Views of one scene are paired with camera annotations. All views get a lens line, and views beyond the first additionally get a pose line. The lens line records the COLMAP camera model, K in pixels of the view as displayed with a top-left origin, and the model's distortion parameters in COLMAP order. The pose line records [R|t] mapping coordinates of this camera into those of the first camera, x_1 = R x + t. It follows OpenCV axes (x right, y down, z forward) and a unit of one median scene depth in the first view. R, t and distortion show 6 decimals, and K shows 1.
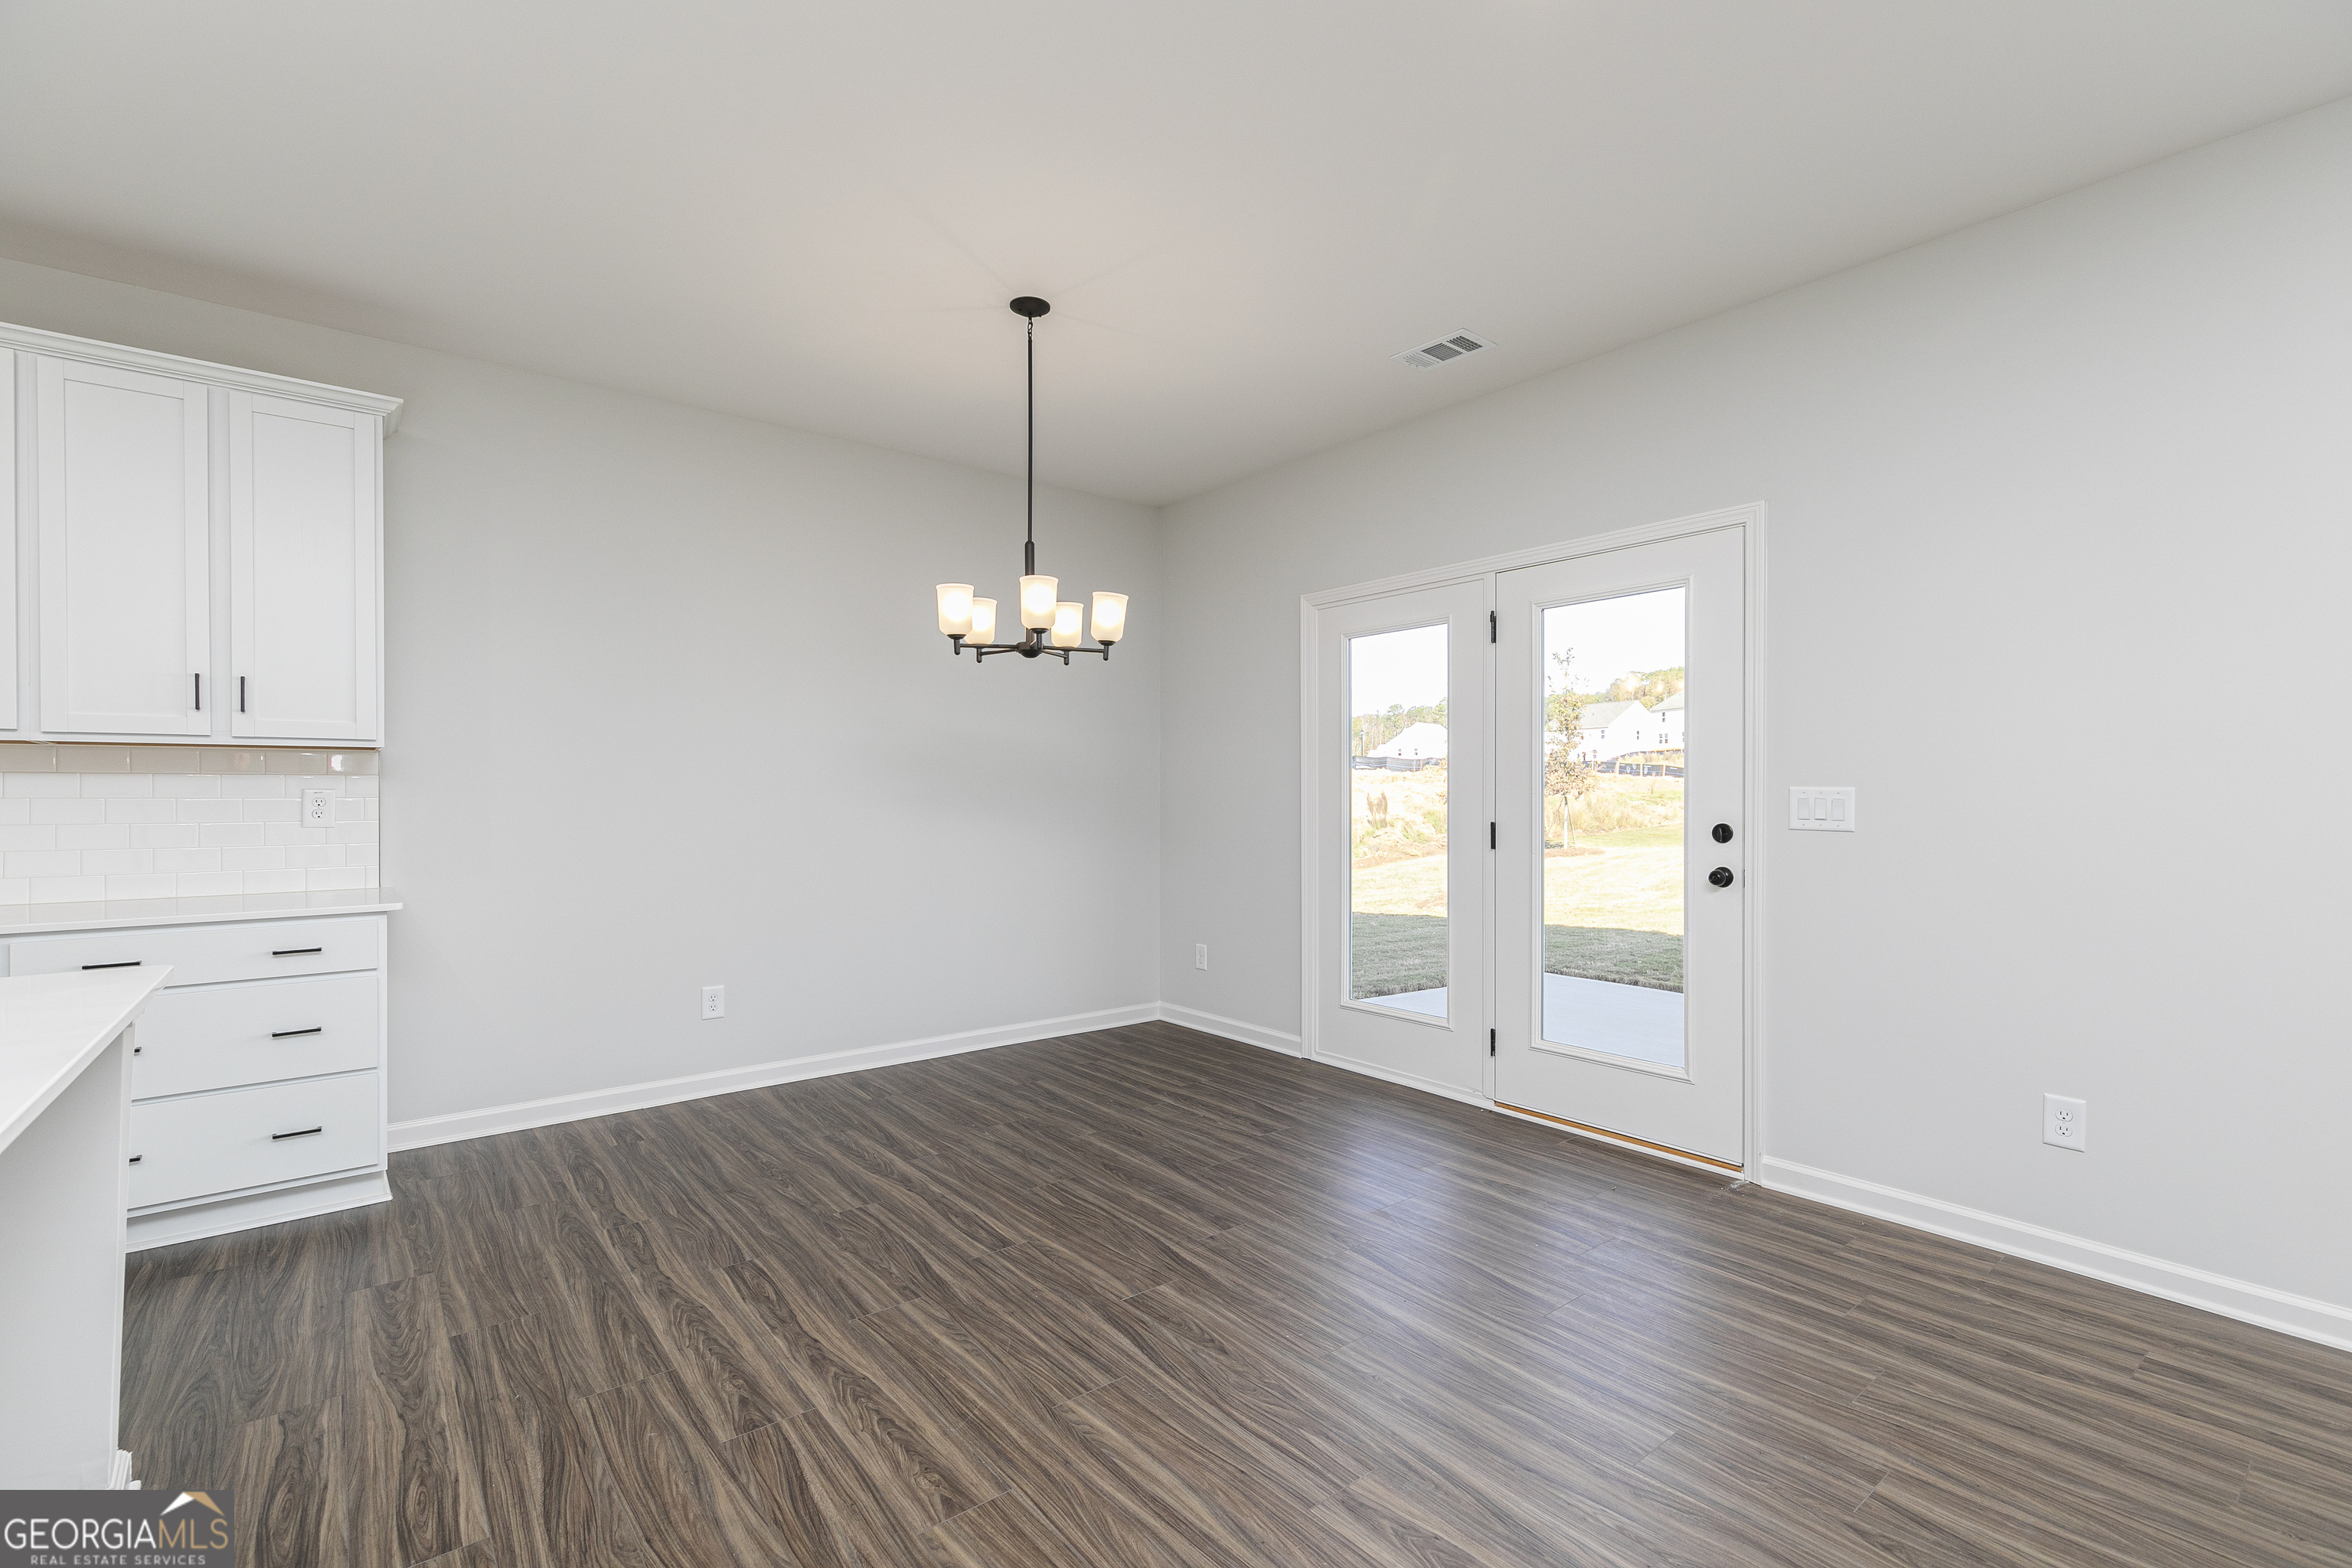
lens RADIAL K [[1041.2, 0, 1168.2], [0, 1041.2, 795.4], [0, 0, 1]] dist [-0.000128, -0.000161]
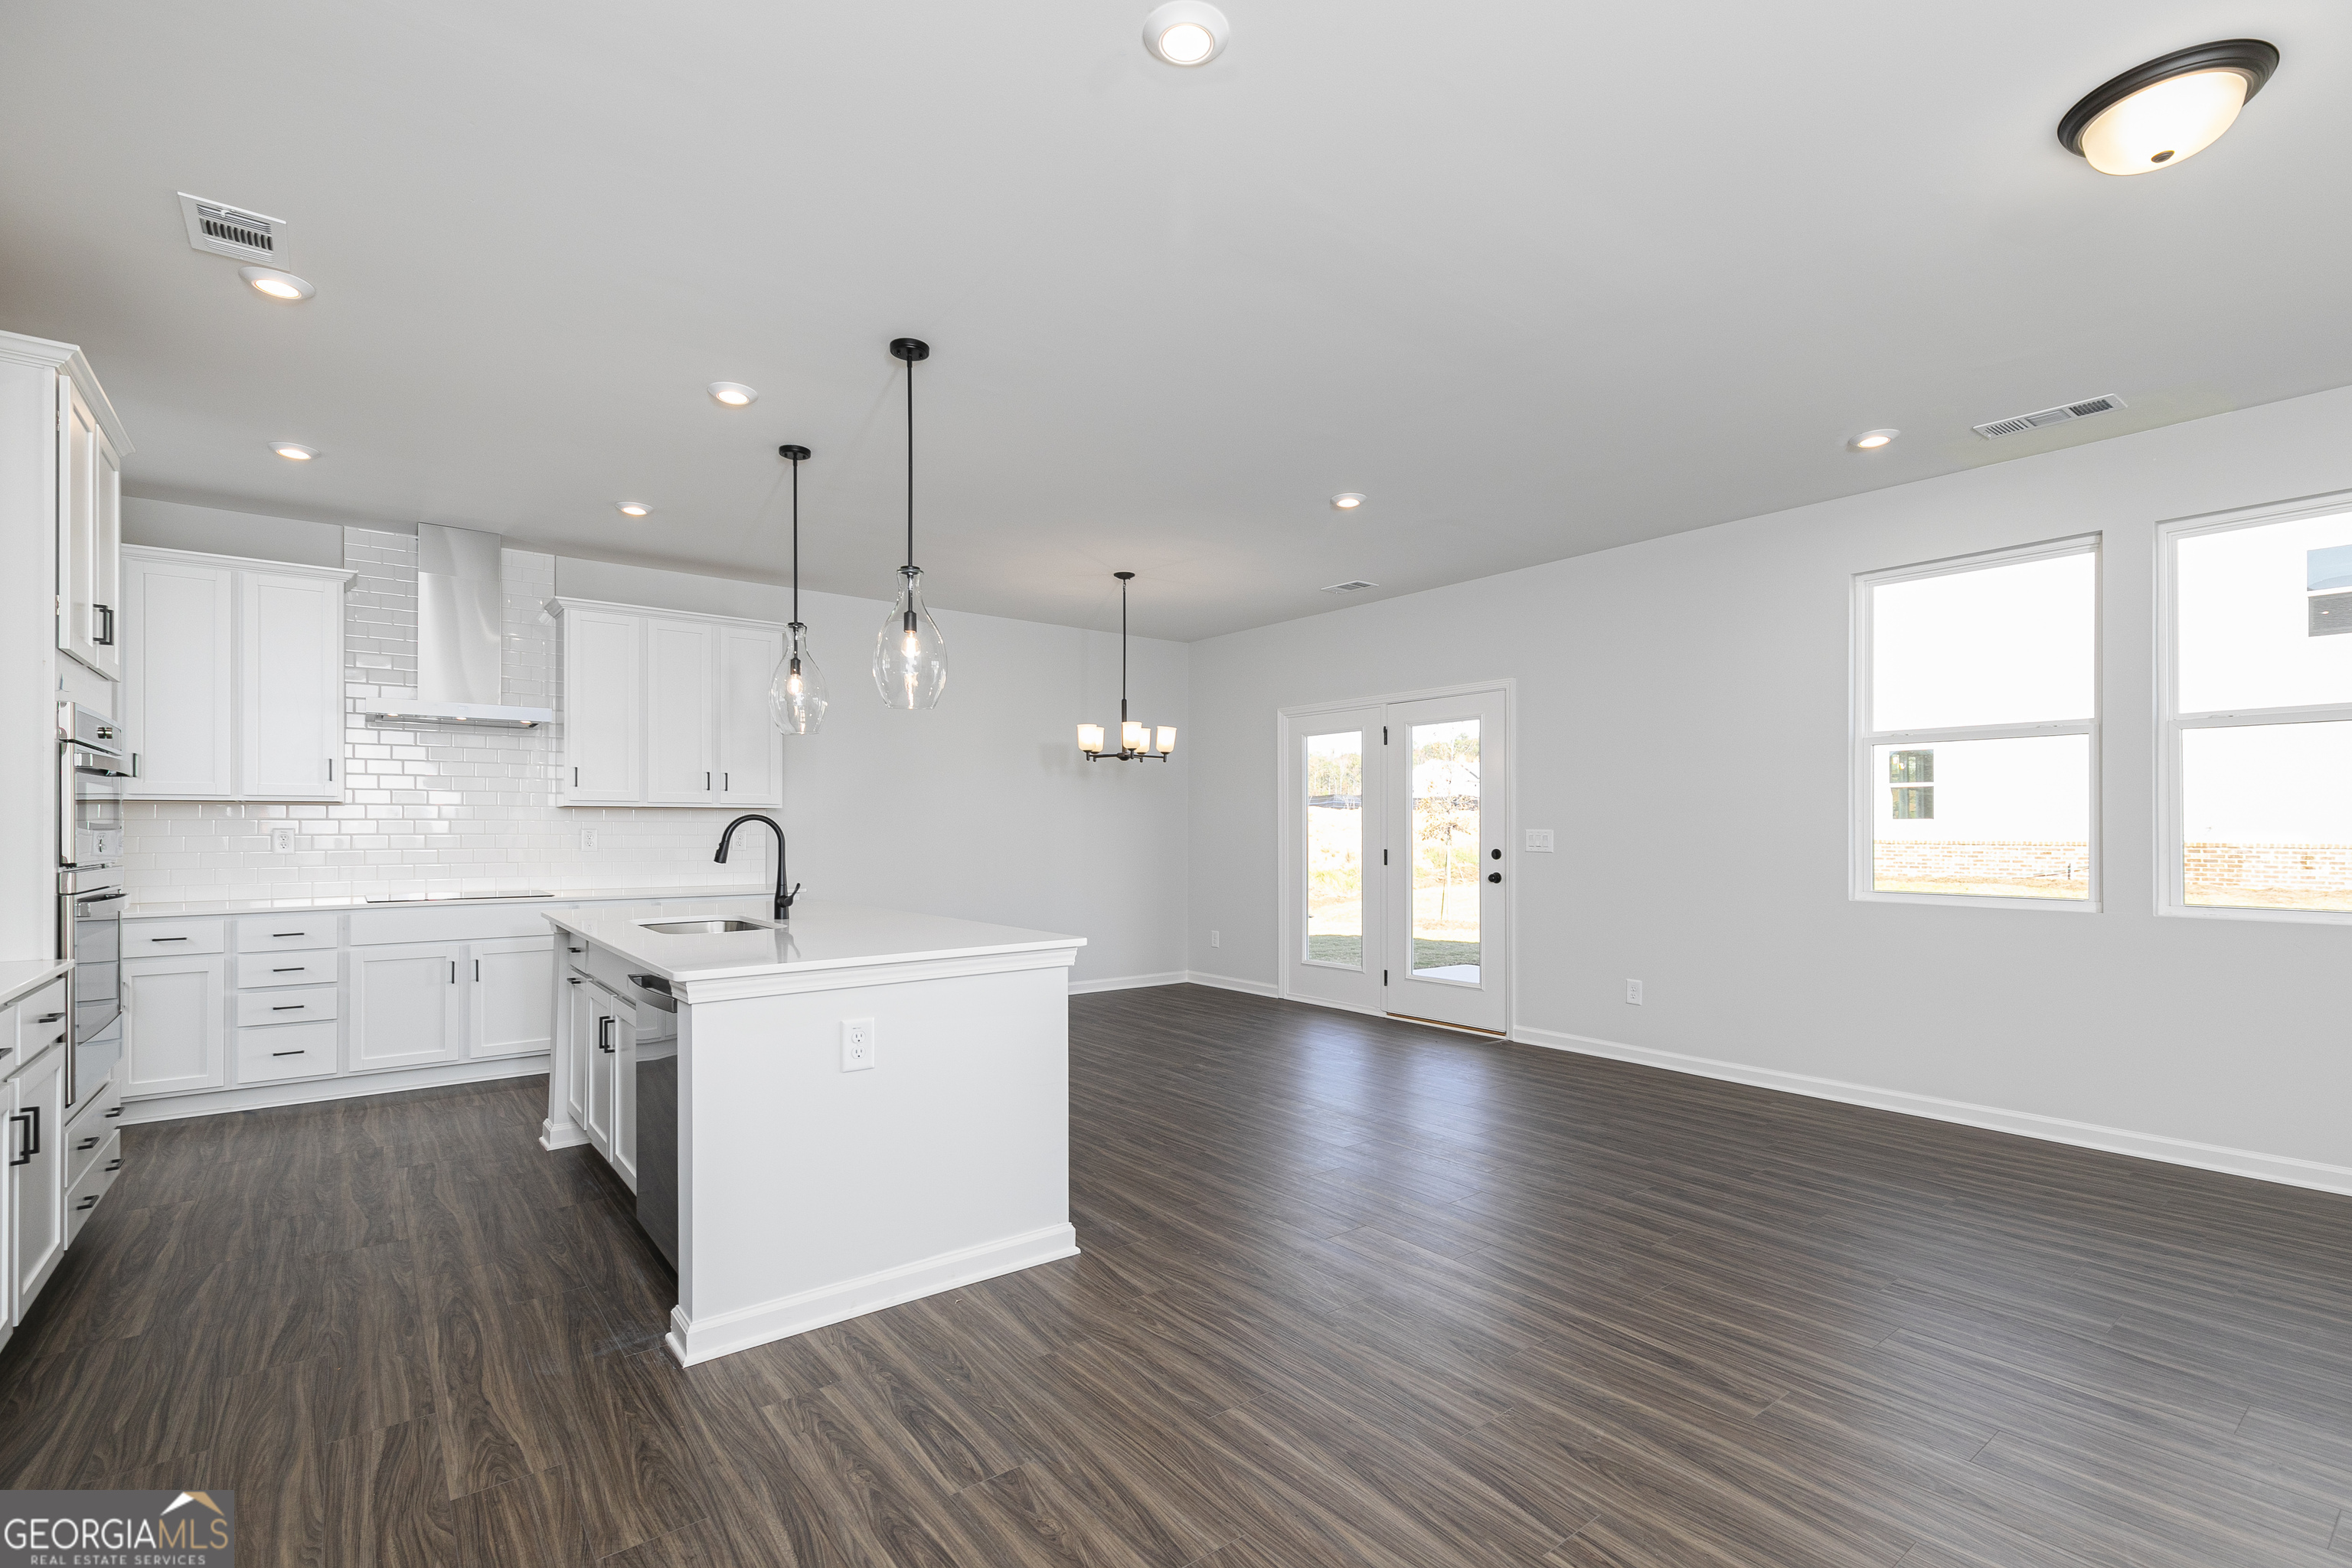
lens RADIAL K [[1059.7, 0, 1166.3], [0, 1059.7, 822.4], [0, 0, 1]] dist [0.005065, 0.000024]
pose [[0.999939, 0.000627, -0.010999, -0.037425], [-0.000733, 0.999953, -0.009683, -0.001806], [0.010993, 0.009690, 0.999893, -0.968554]]
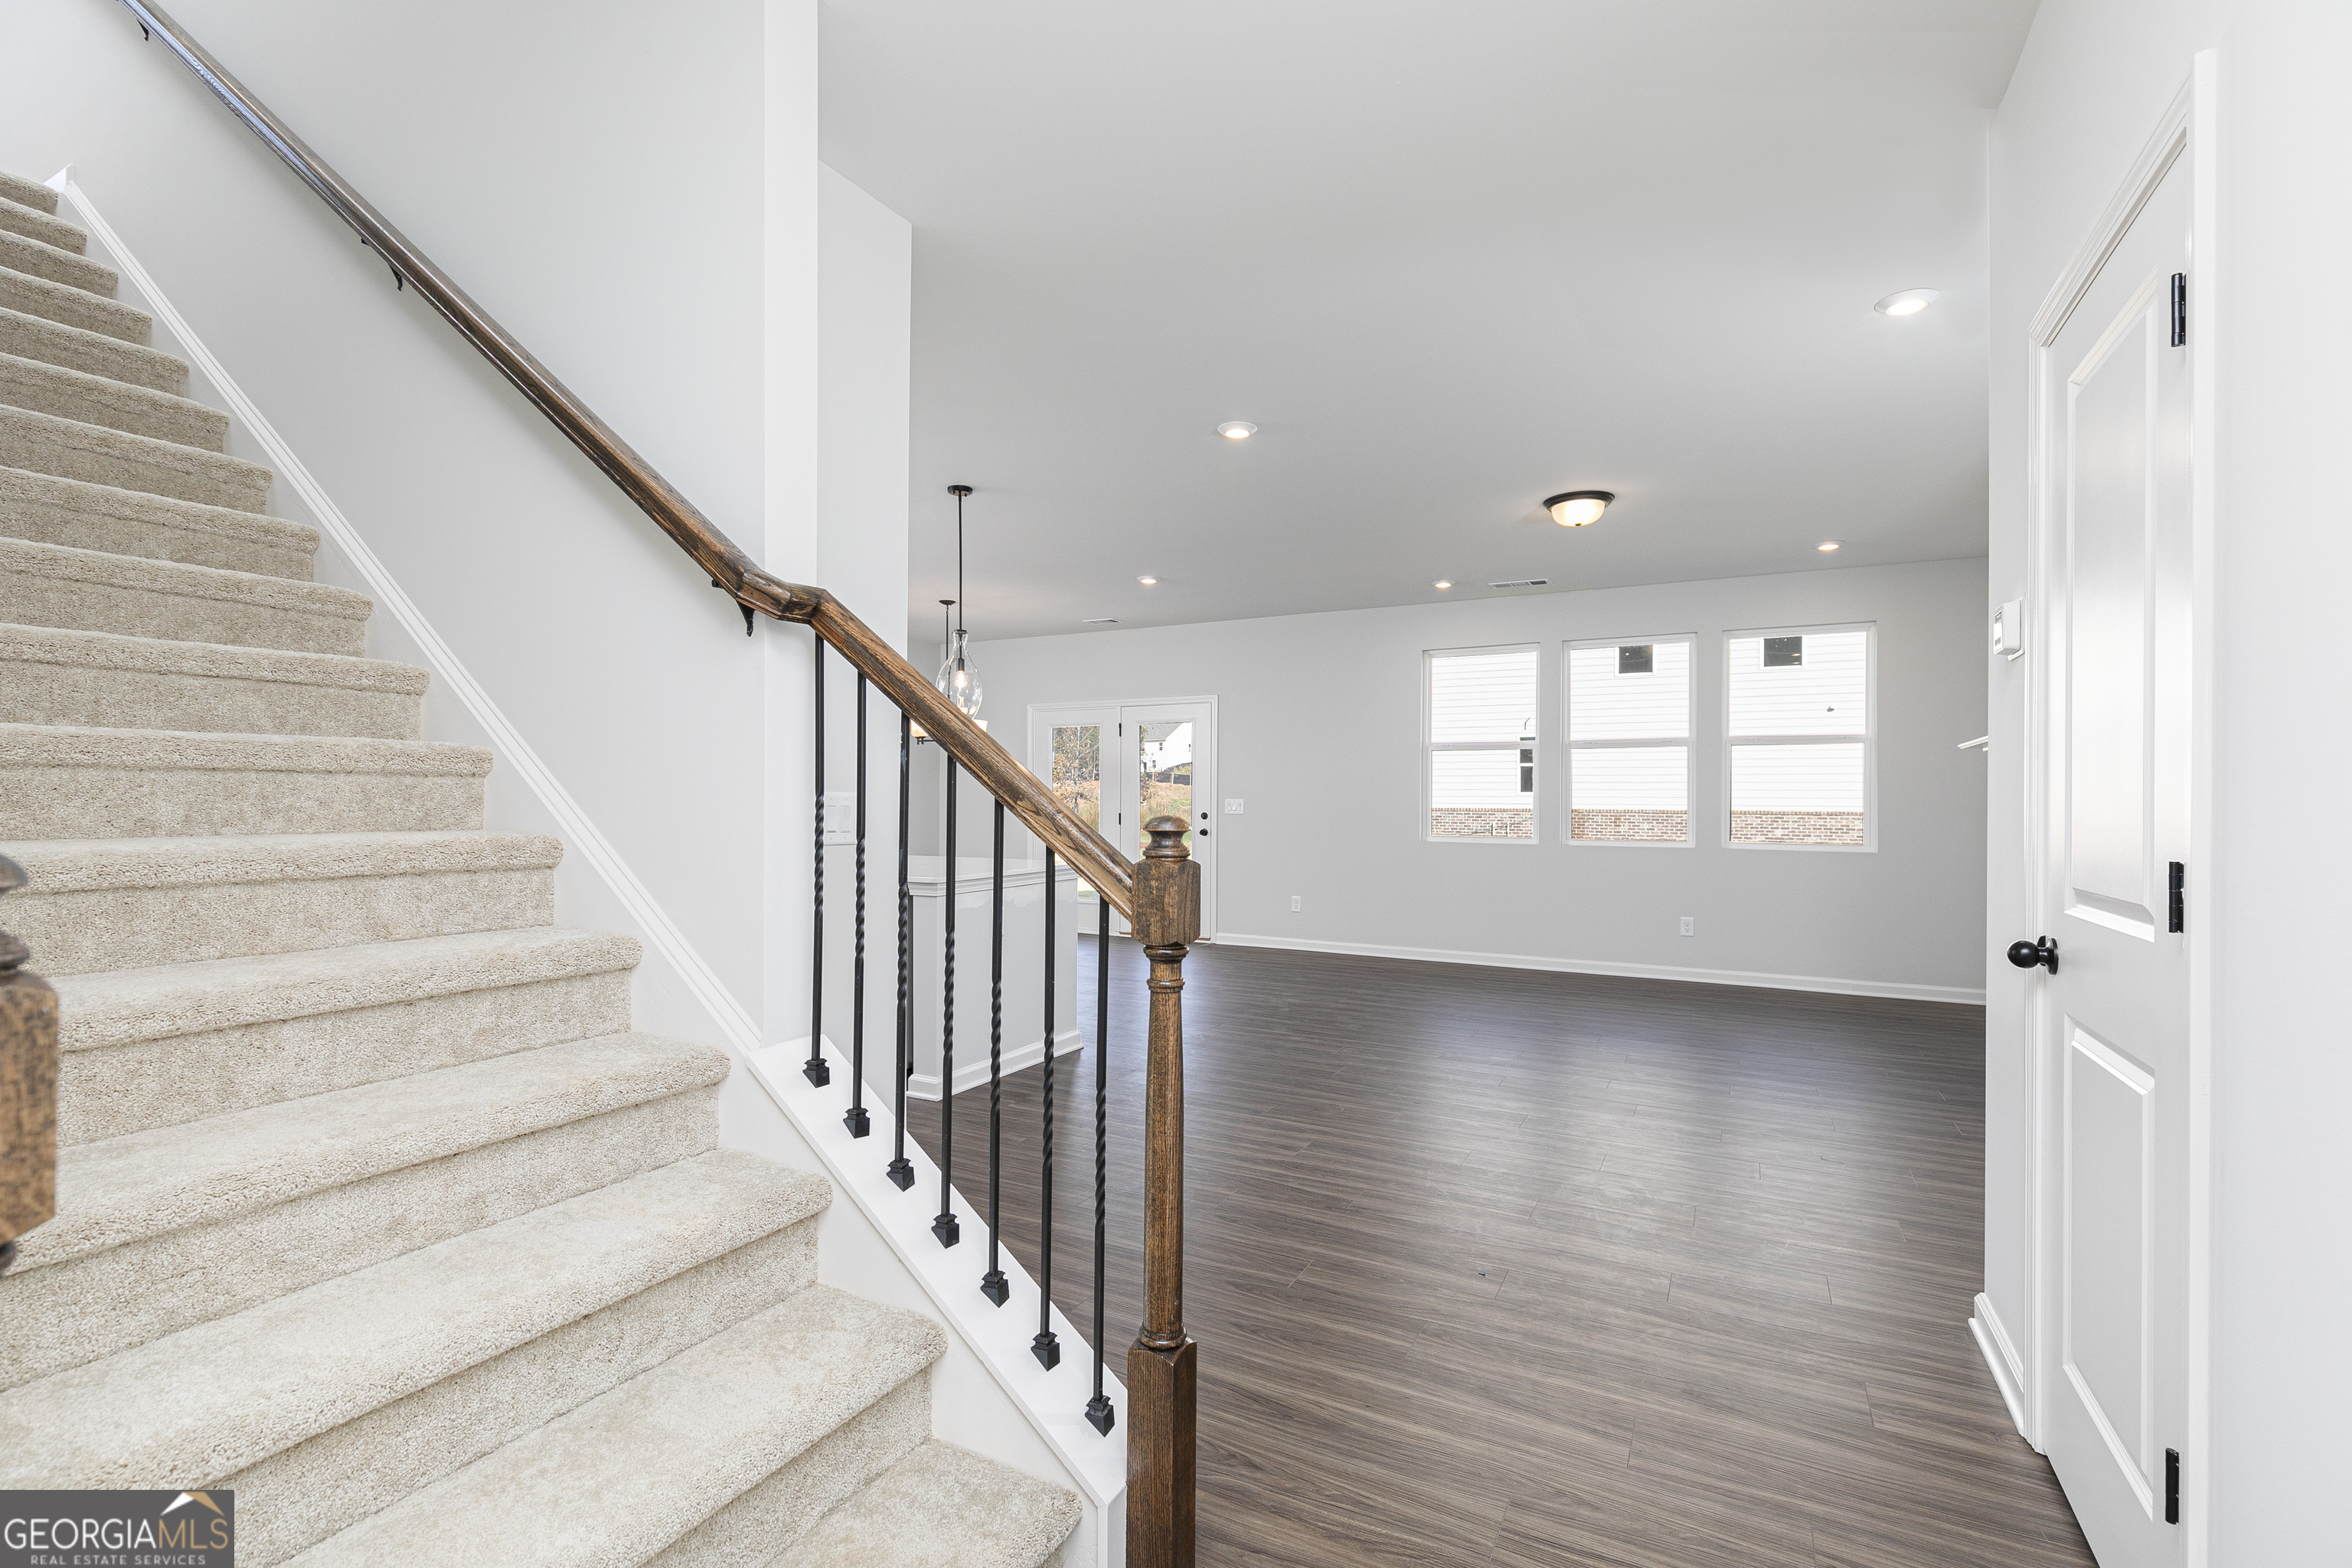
lens RADIAL K [[1041.2, 0, 1168.2], [0, 1041.2, 795.4], [0, 0, 1]] dist [-0.000128, -0.000161]
pose [[0.920219, 0.005564, 0.391364, -0.651368], [-0.003224, 0.999973, -0.006637, 0.004687], [-0.391390, 0.004846, 0.920212, -1.549016]]
